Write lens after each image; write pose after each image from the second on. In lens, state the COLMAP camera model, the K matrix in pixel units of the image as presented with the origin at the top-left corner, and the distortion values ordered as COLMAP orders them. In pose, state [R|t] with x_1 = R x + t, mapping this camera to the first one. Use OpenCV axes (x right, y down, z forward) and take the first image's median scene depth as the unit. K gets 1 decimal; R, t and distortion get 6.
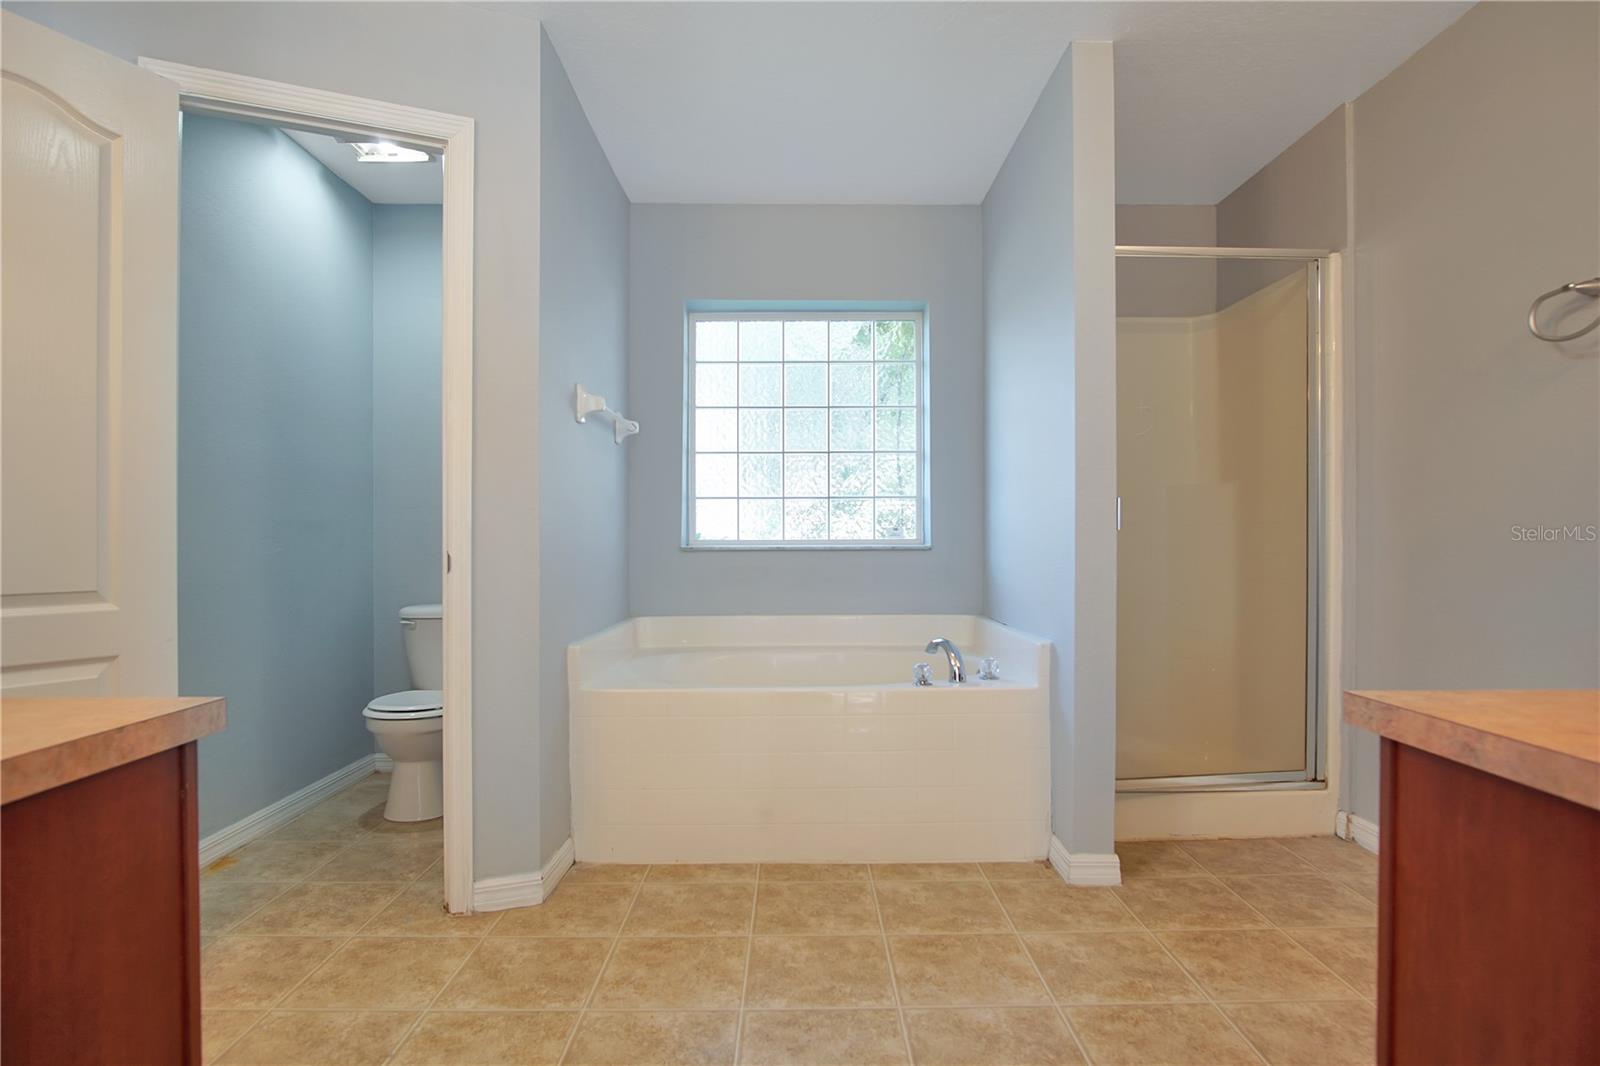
lens RADIAL K [[853.2, 0, 798.3], [0, 853.2, 538.5], [0, 0, 1]] dist [-0.035975, 0.000568]
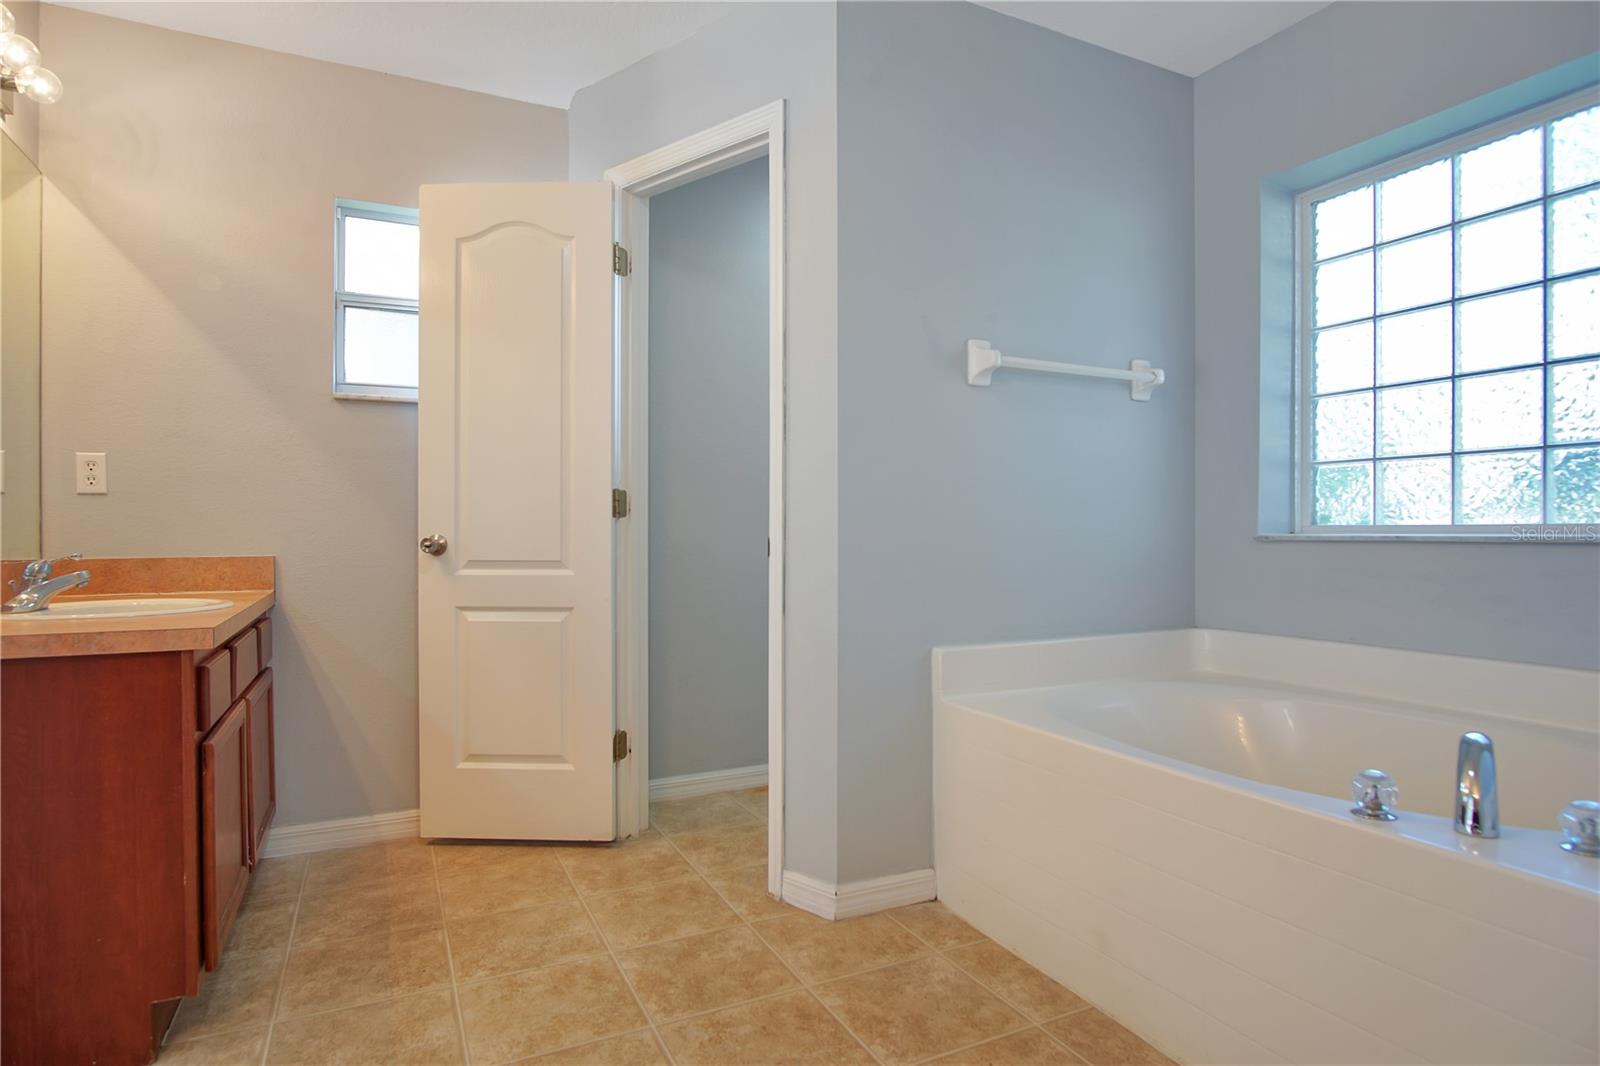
lens RADIAL K [[853.2, 0, 800.5], [0, 853.2, 526.3], [0, 0, 1]] dist [-0.035975, 0.000568]
pose [[0.440870, 0.000874, -0.897570, 0.446286], [0.001413, 0.999998, 0.001668, 0.001355], [0.897570, -0.002003, 0.440868, 0.496892]]
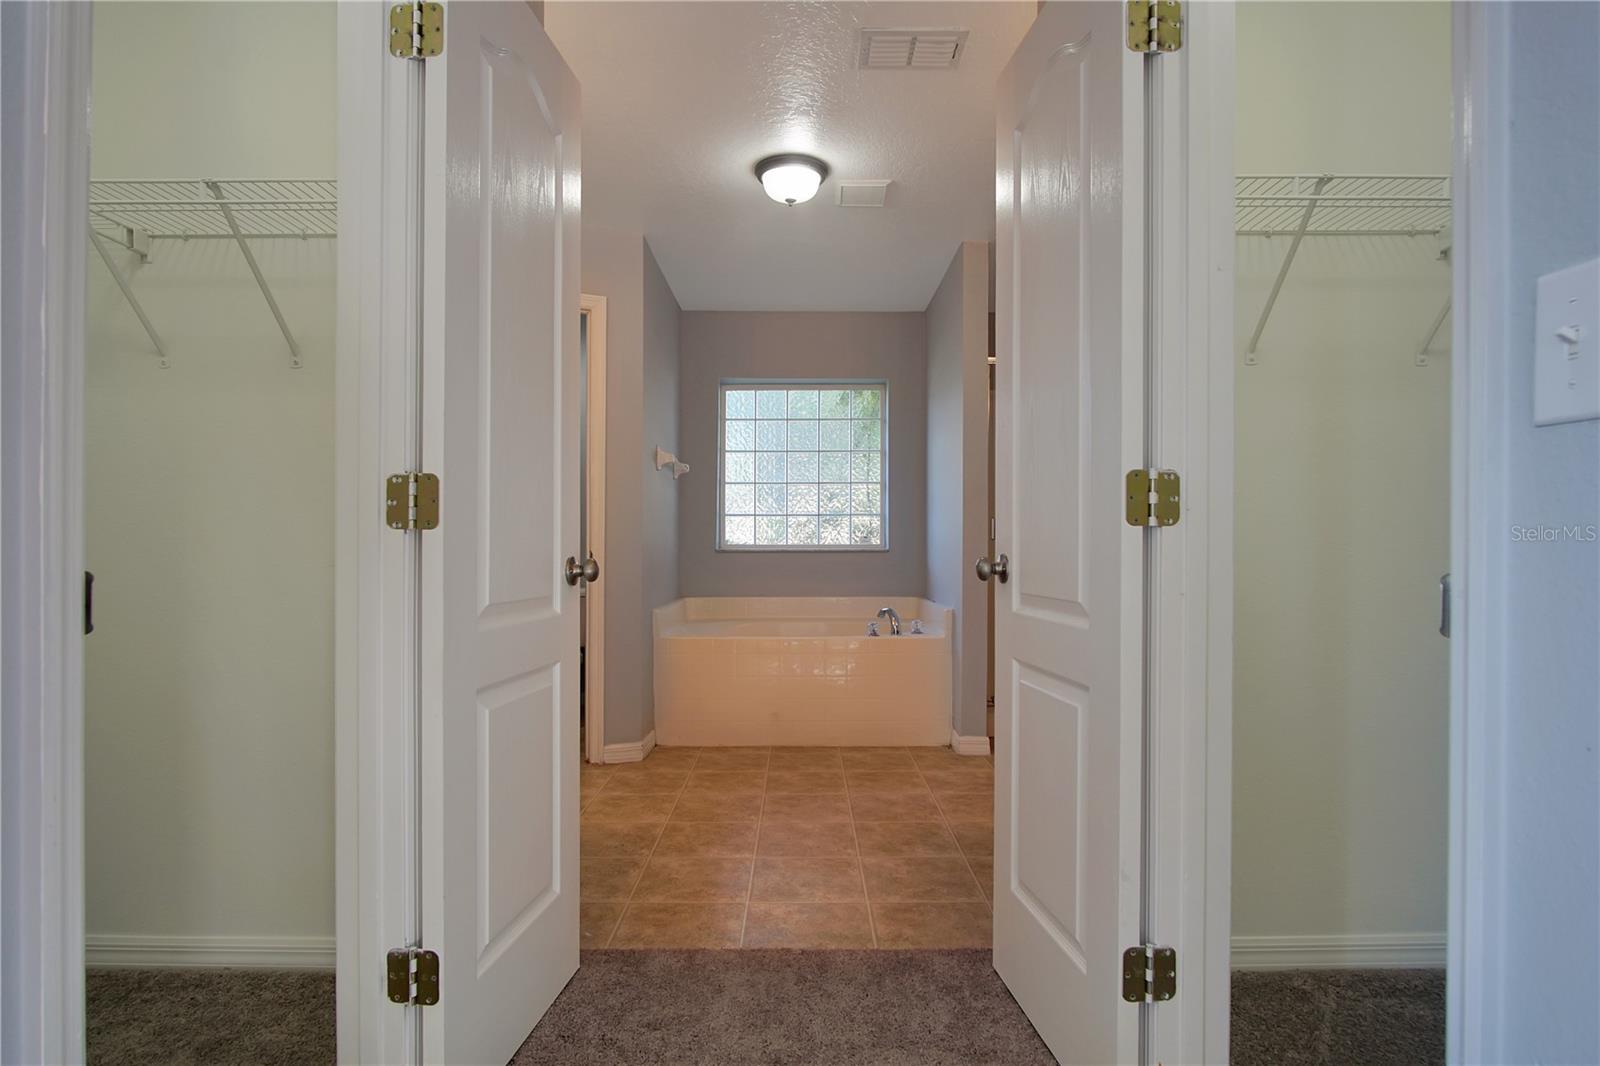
lens RADIAL K [[853.2, 0, 796.4], [0, 853.2, 537.0], [0, 0, 1]] dist [-0.035975, 0.000568]
pose [[0.999974, 0.003625, -0.006260, 0.011050], [-0.003657, 0.999981, -0.004994, -0.005387], [0.006242, 0.005016, 0.999968, -0.611190]]
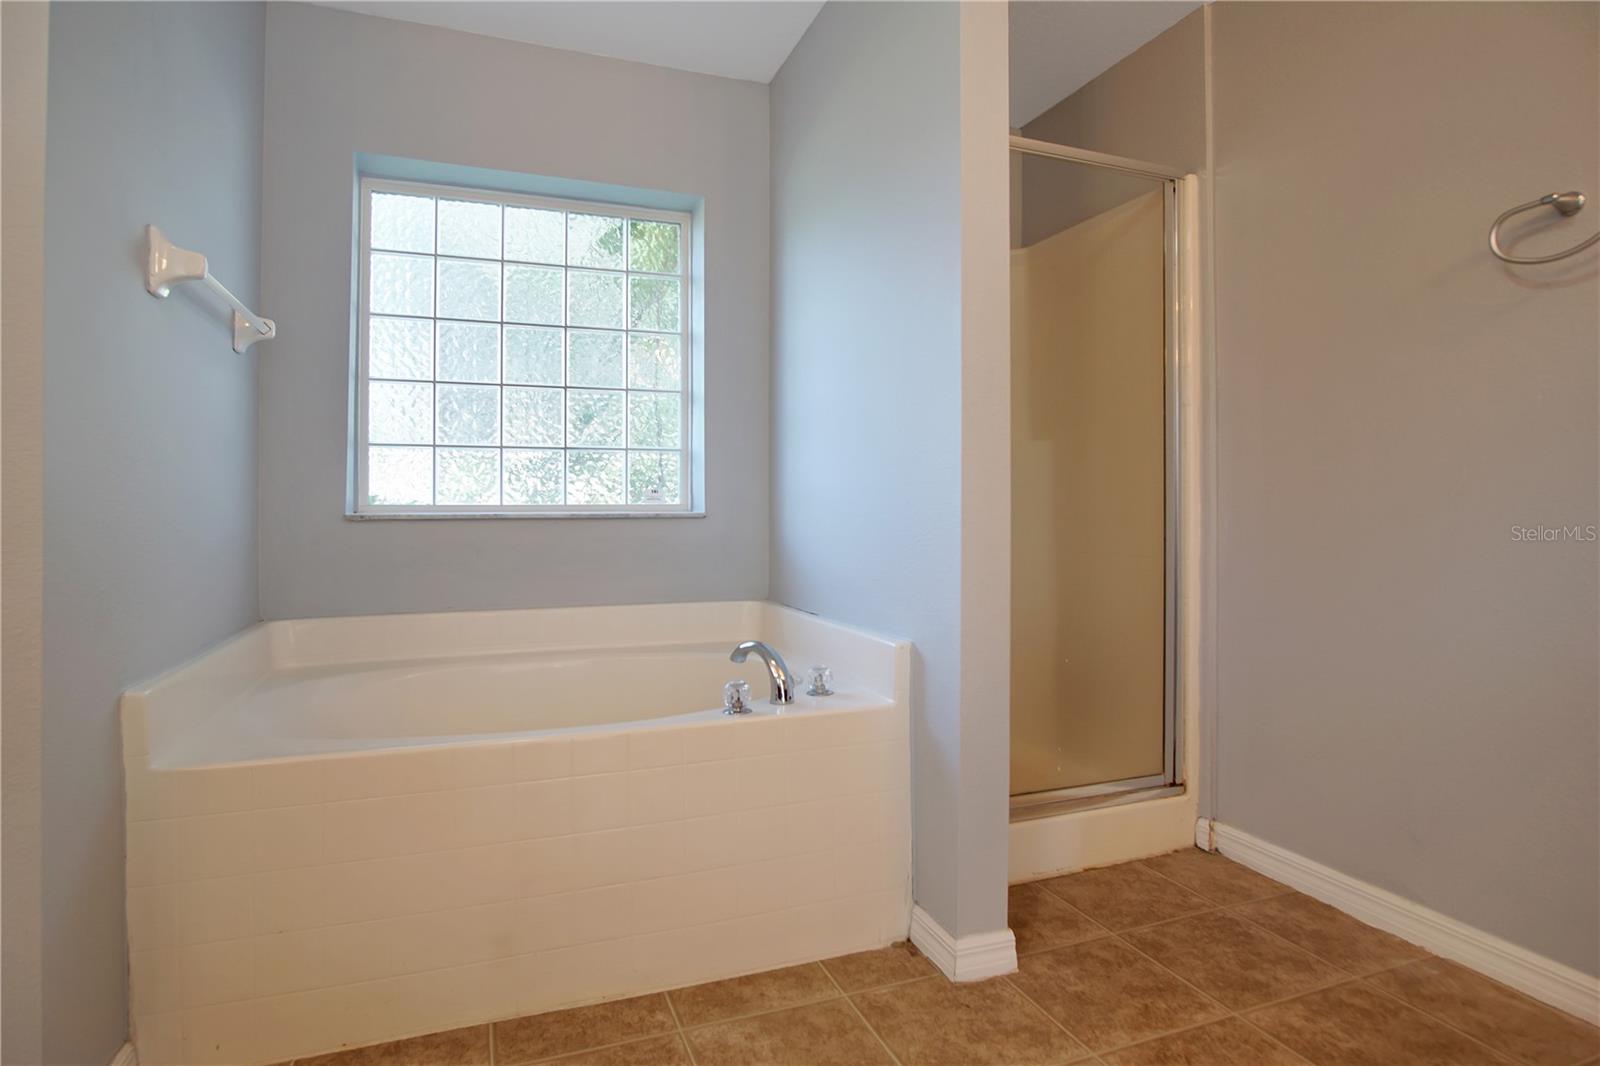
lens RADIAL K [[892.1, 0, 815.2], [0, 892.1, 499.5], [0, 0, 1]] dist [-0.026538, 0.002837]
pose [[0.936438, 0.004332, 0.350807, -0.046910], [-0.001001, 0.999953, -0.009674, 0.006031], [-0.350833, 0.008708, 0.936398, 0.282869]]
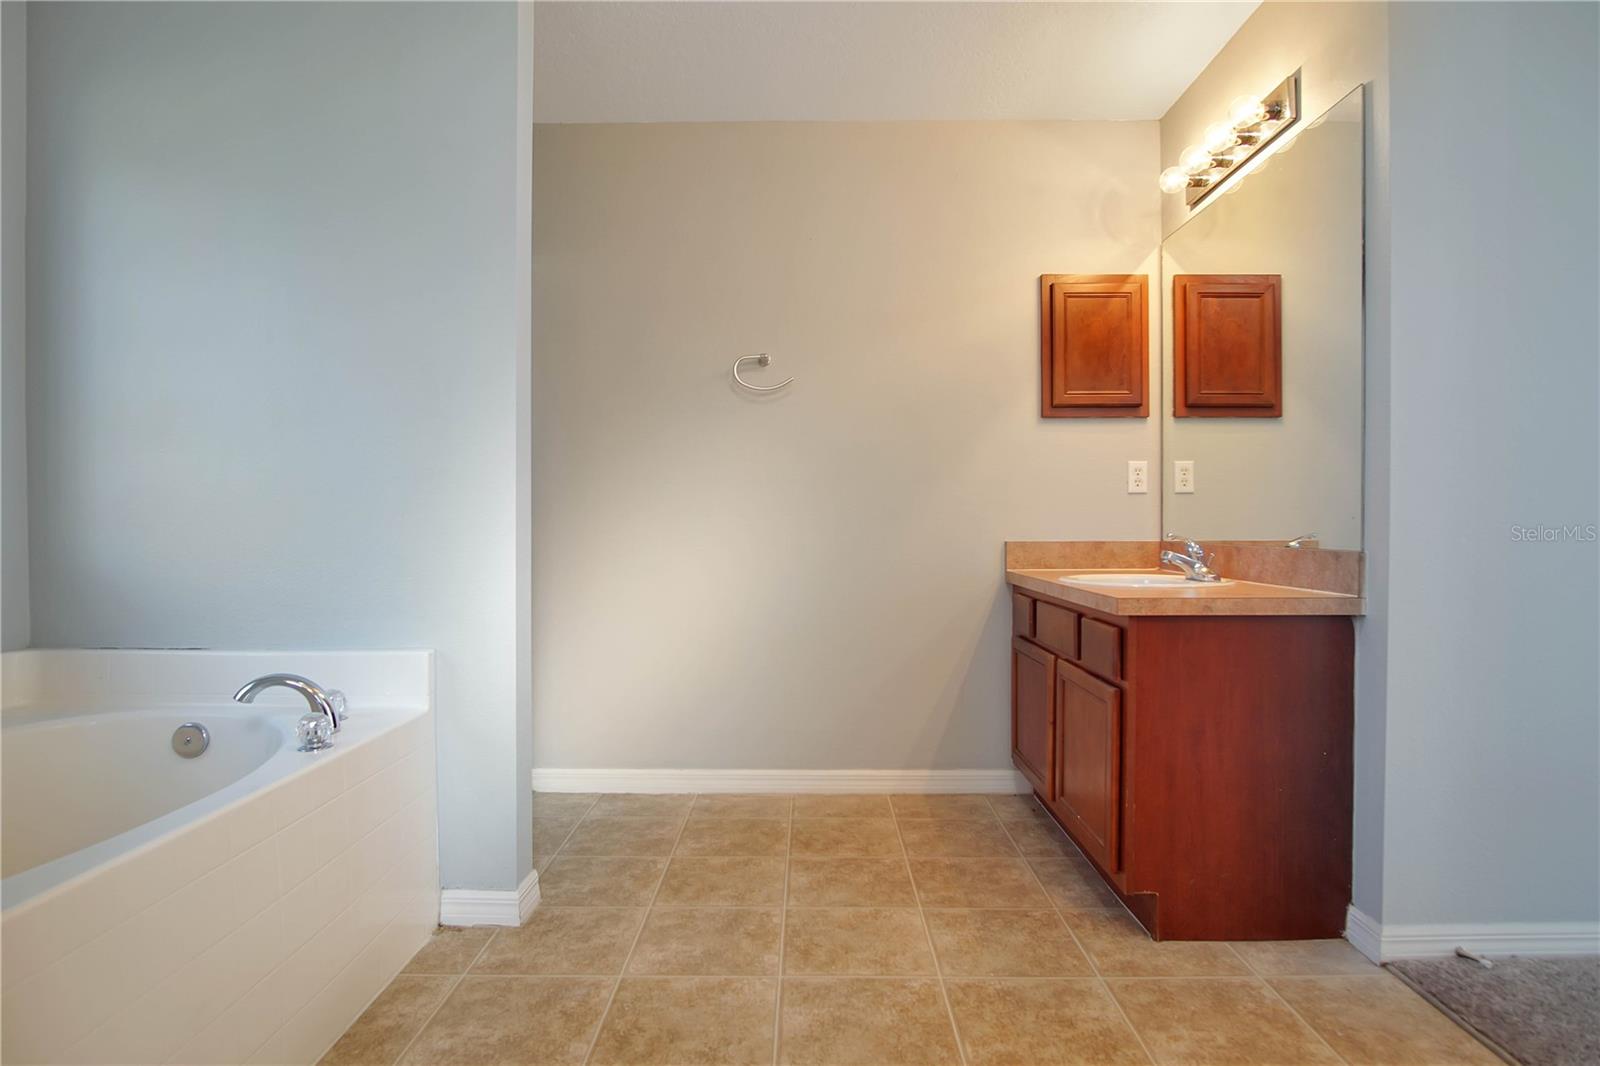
lens RADIAL K [[853.2, 0, 801.7], [0, 853.2, 535.4], [0, 0, 1]] dist [-0.035975, 0.000568]
pose [[0.010831, -0.007056, 0.999916, -0.435354], [0.002345, 0.999973, 0.007031, 0.009554], [-0.999939, 0.002269, 0.010848, 0.590875]]
